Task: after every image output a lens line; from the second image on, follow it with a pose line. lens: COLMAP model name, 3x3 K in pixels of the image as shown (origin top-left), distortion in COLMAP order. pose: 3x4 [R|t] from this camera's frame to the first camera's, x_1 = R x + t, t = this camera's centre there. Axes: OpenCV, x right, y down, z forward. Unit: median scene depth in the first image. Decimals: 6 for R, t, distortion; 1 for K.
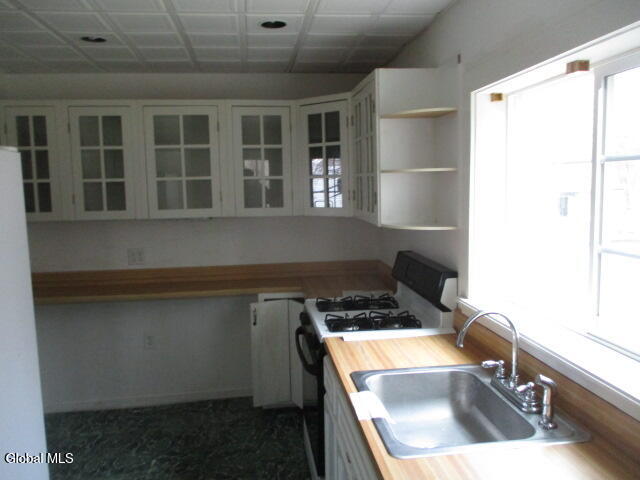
lens RADIAL K [[534.2, 0, 317.6], [0, 534.2, 238.4], [0, 0, 1]] dist [-0.020481, -0.002126]
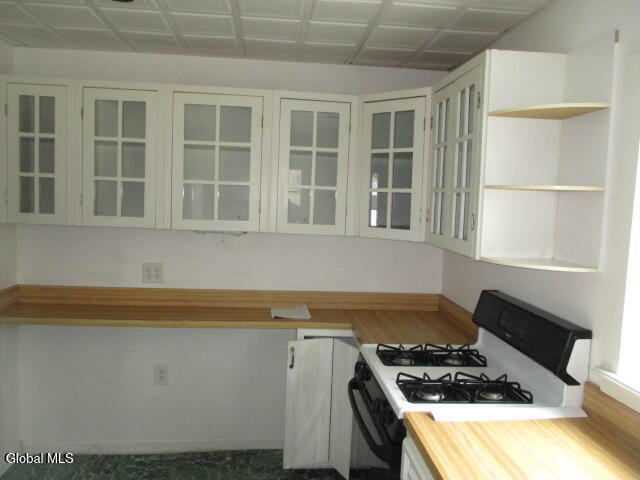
lens RADIAL K [[534.2, 0, 322.4], [0, 534.2, 240.5], [0, 0, 1]] dist [-0.020481, -0.002126]
pose [[0.997847, 0.061326, -0.023239, -0.065867], [-0.061916, 0.997753, -0.025593, -0.013186], [0.021617, 0.026977, 0.999402, 0.193260]]
